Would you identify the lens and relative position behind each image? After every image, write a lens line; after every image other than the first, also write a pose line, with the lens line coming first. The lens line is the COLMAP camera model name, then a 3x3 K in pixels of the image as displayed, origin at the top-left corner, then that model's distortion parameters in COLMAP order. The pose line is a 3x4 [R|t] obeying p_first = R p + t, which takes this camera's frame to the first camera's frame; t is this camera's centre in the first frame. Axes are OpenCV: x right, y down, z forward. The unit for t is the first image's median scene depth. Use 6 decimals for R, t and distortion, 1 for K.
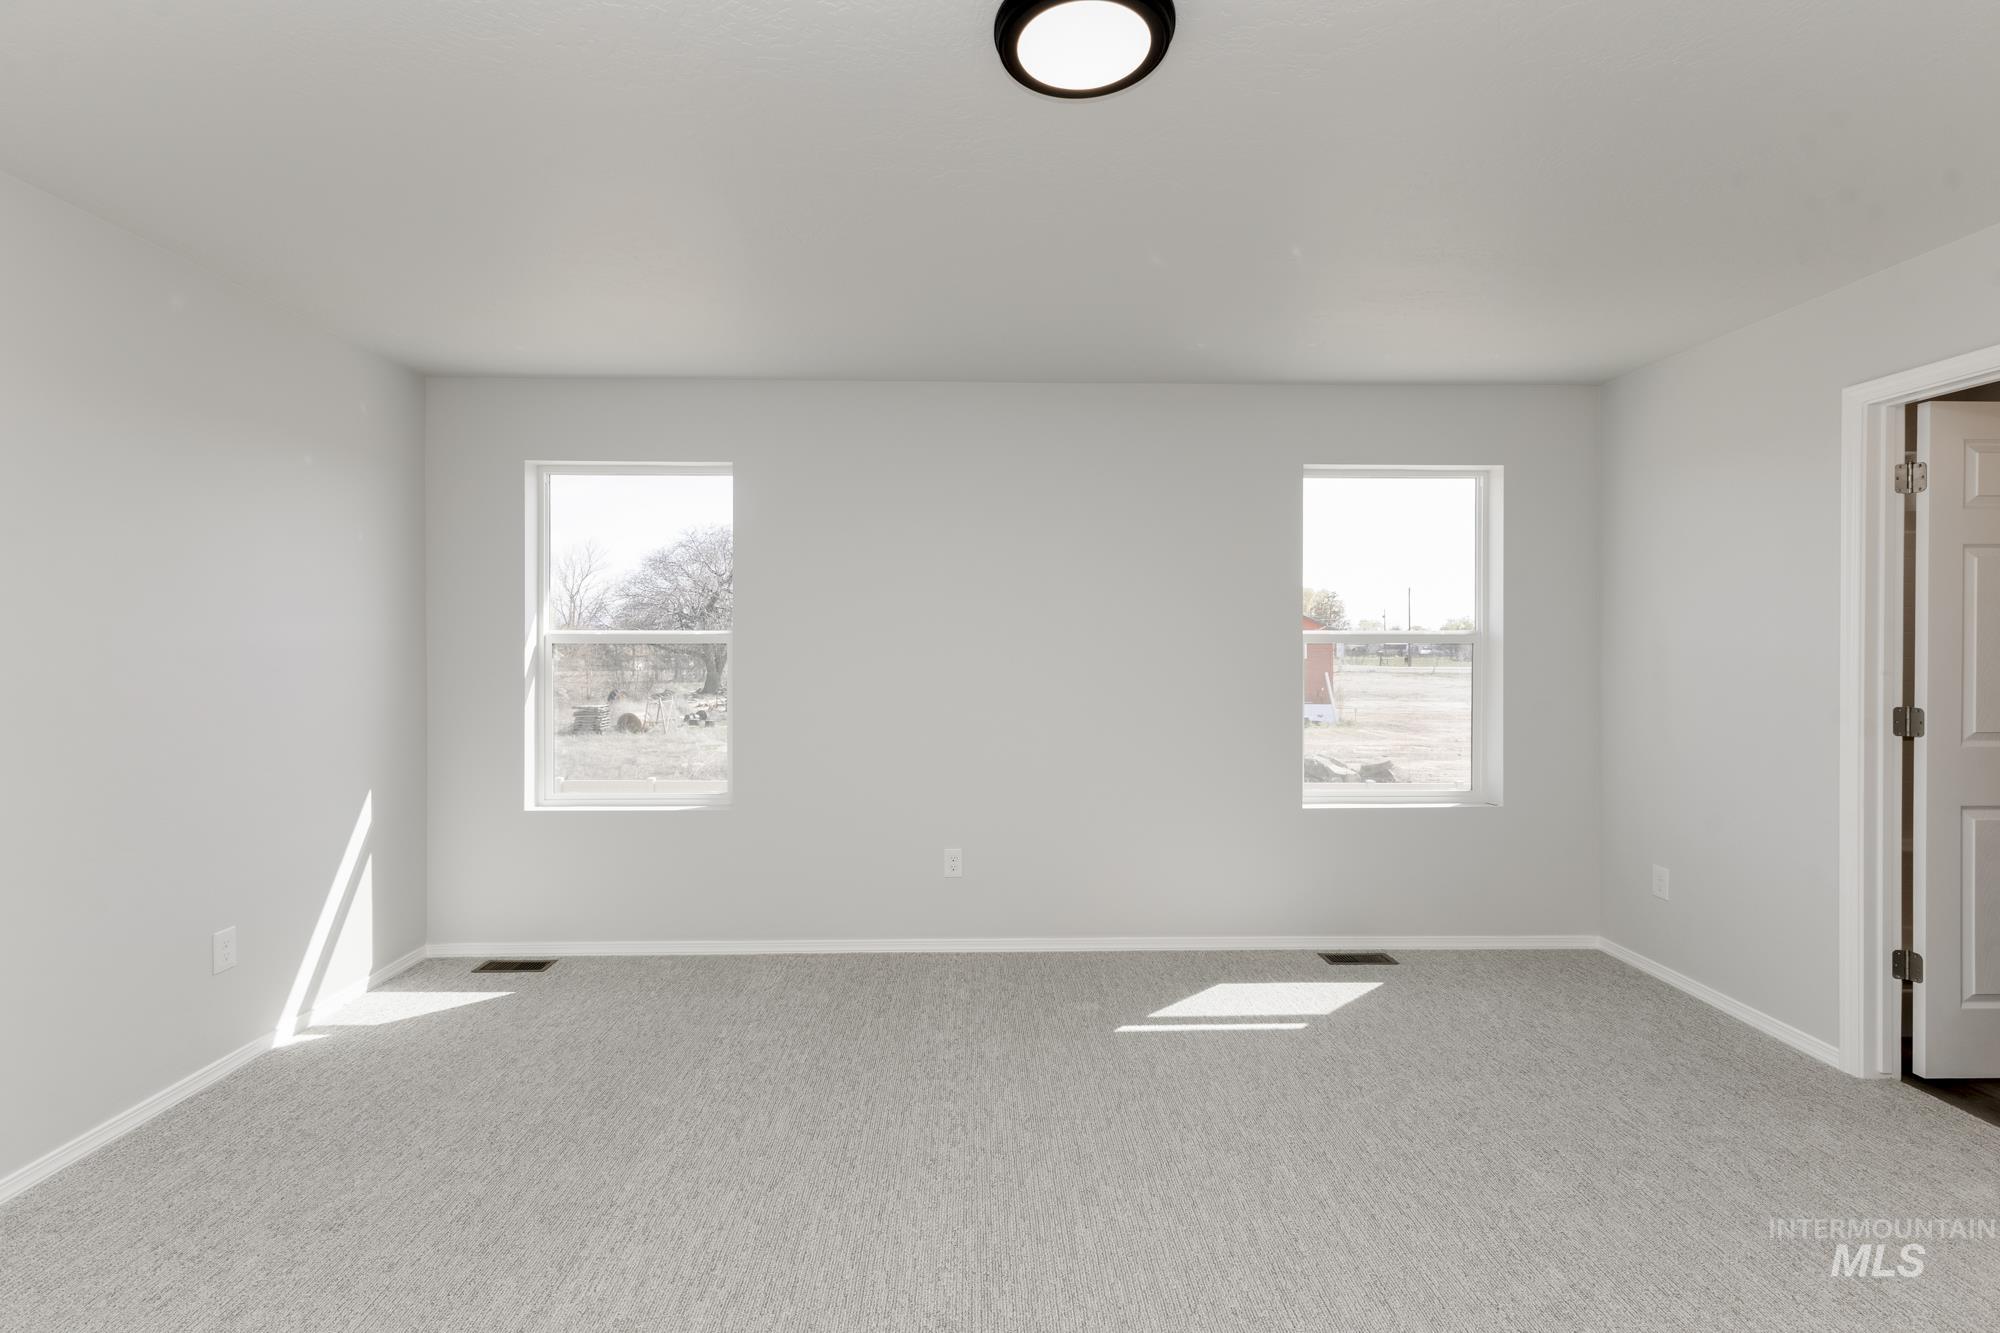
lens RADIAL K [[881.5, 0, 990.1], [0, 881.5, 649.3], [0, 0, 1]] dist [0.000081, -0.000201]
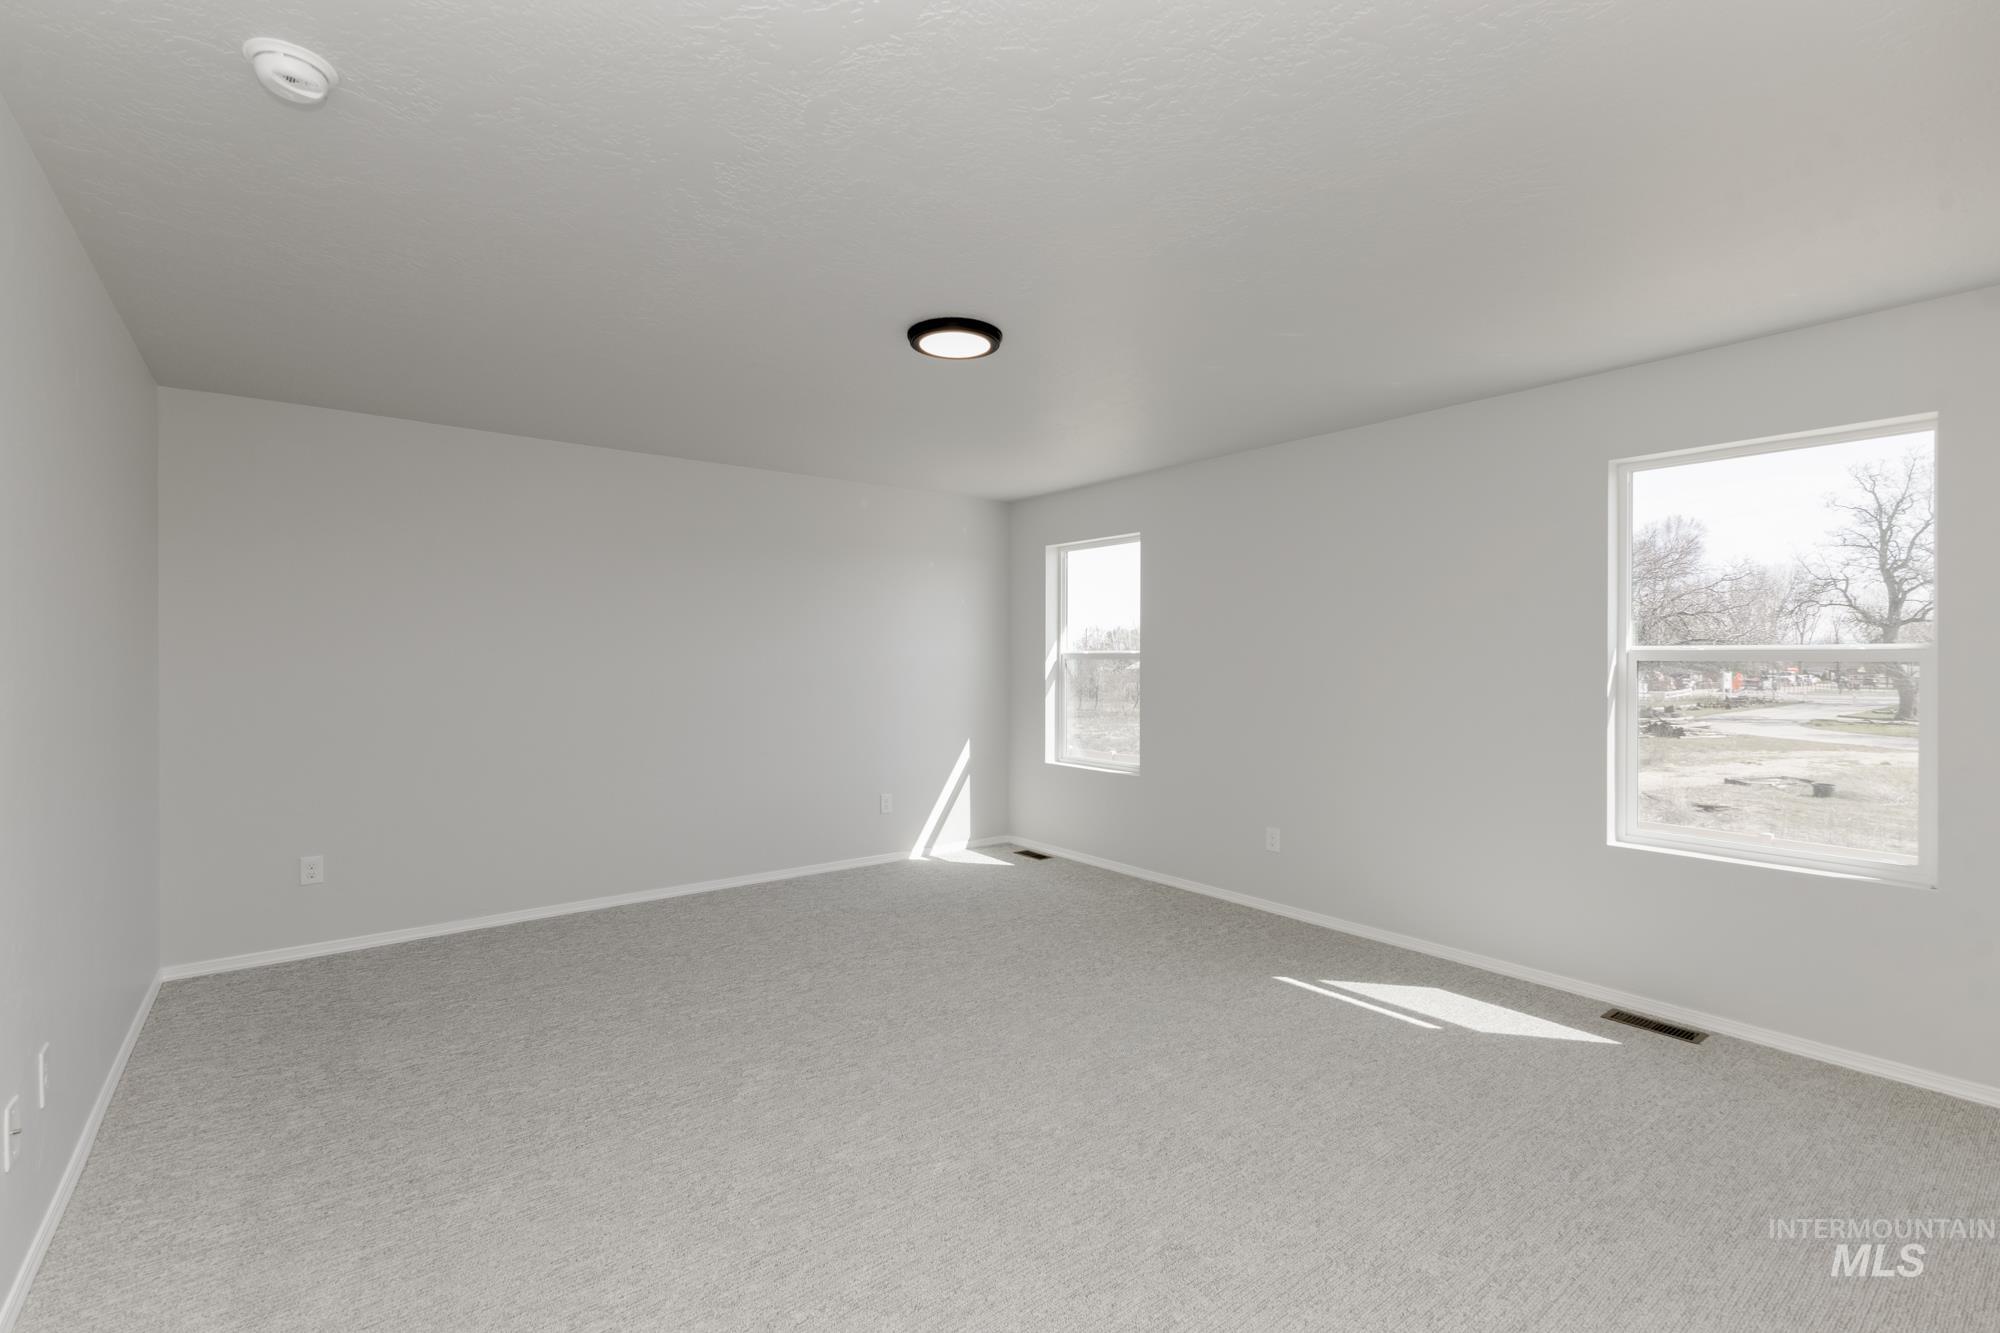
lens RADIAL K [[881.5, 0, 1018.8], [0, 881.5, 665.3], [0, 0, 1]] dist [0.000081, -0.000201]
pose [[0.599120, 0.004828, -0.800645, 0.786435], [-0.005375, 0.999984, 0.002008, 0.001694], [0.800641, 0.003100, 0.599136, -0.011521]]
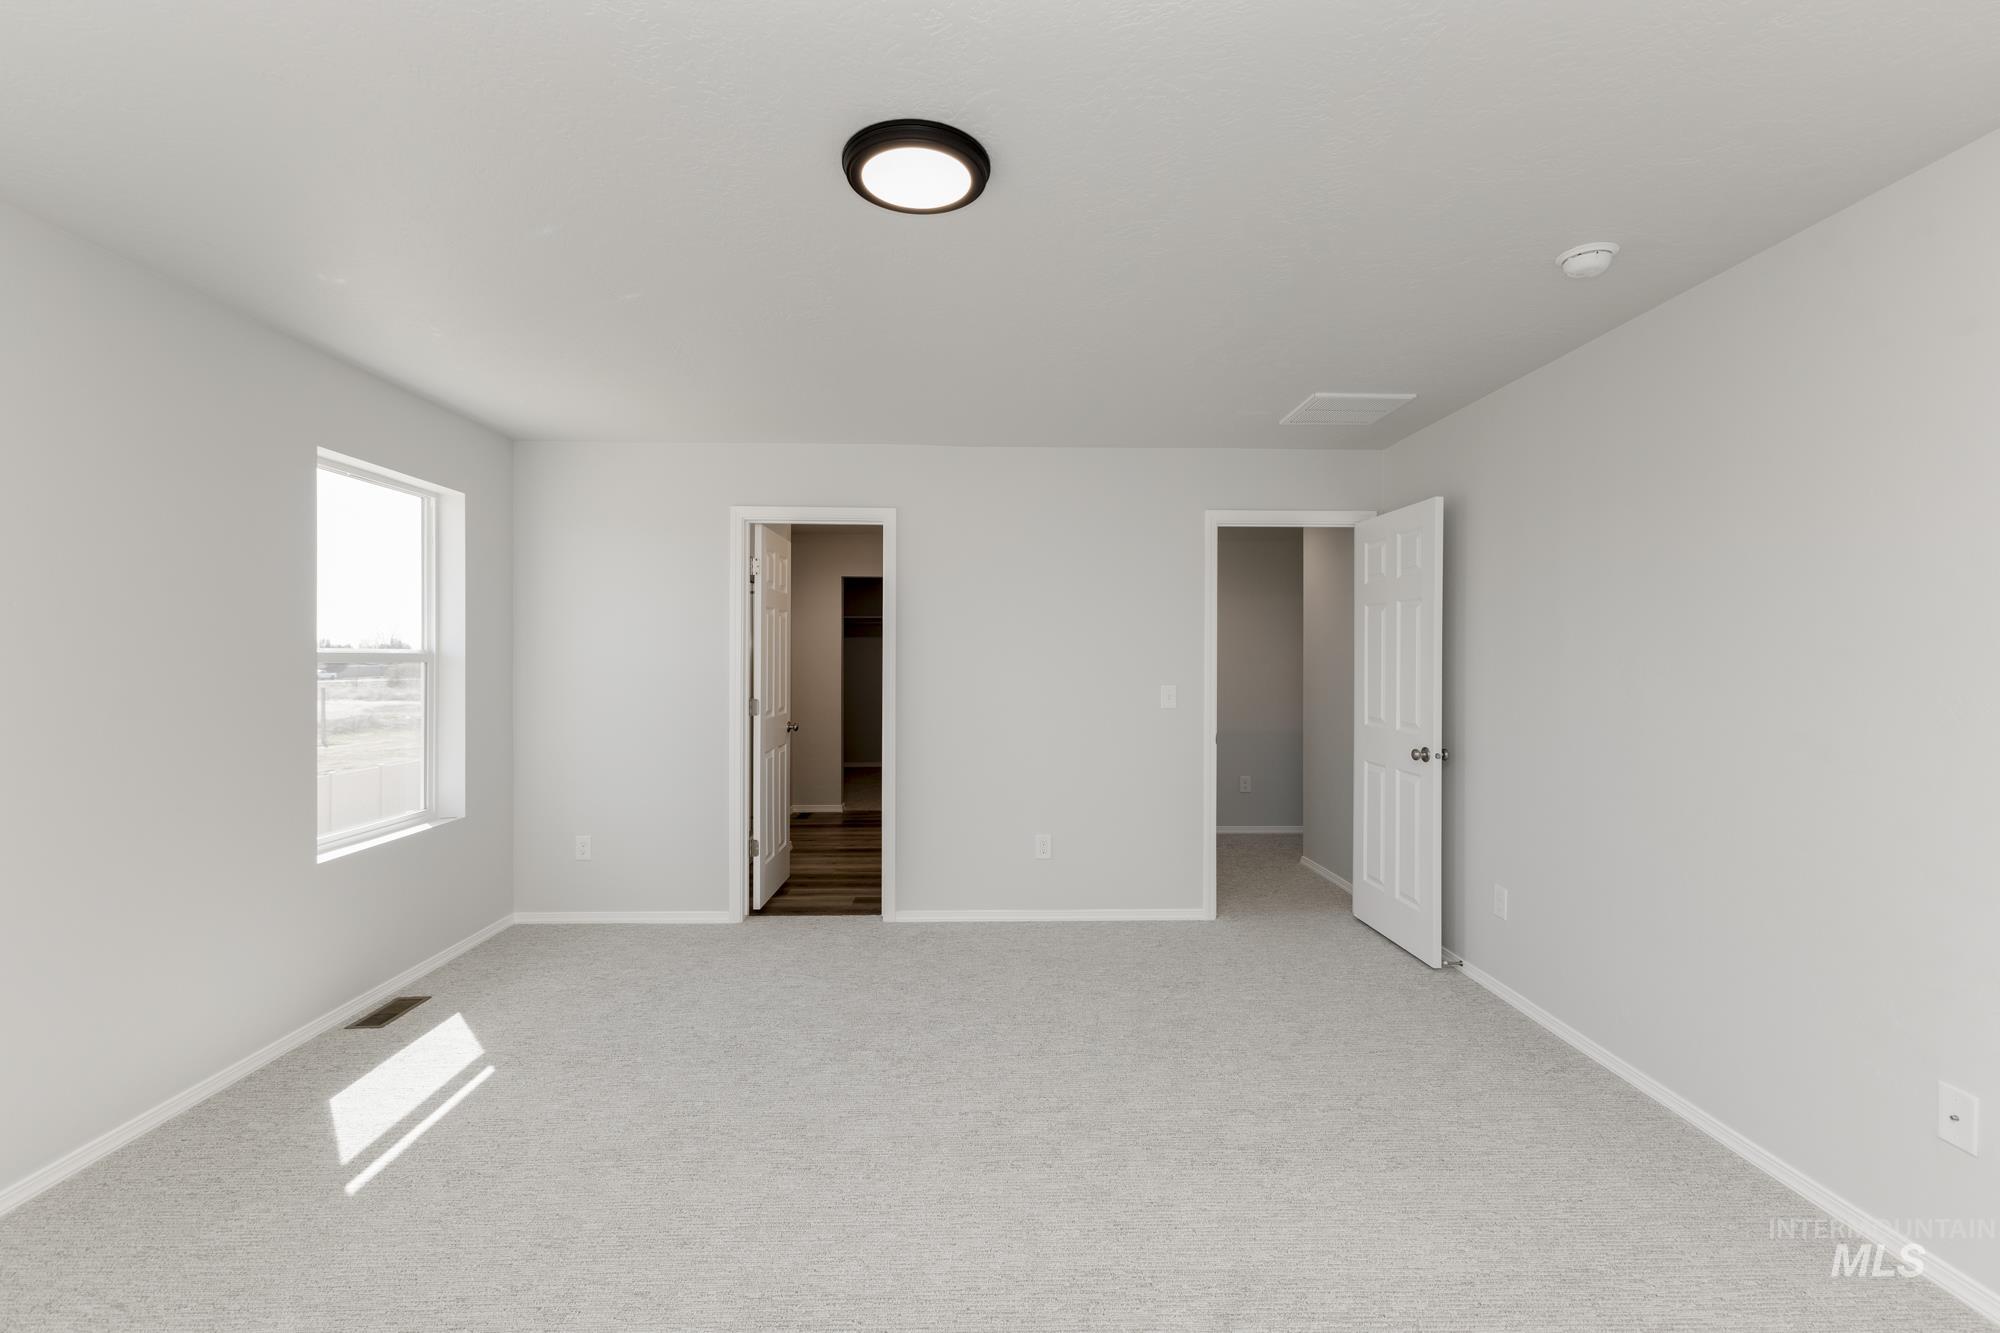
lens RADIAL K [[881.5, 0, 996.4], [0, 881.5, 653.6], [0, 0, 1]] dist [0.000081, -0.000201]
pose [[0.002248, -0.004970, 0.999985, -0.525327], [0.005863, 0.999971, 0.004956, -0.021167], [-0.999980, 0.005852, 0.002277, 0.396328]]
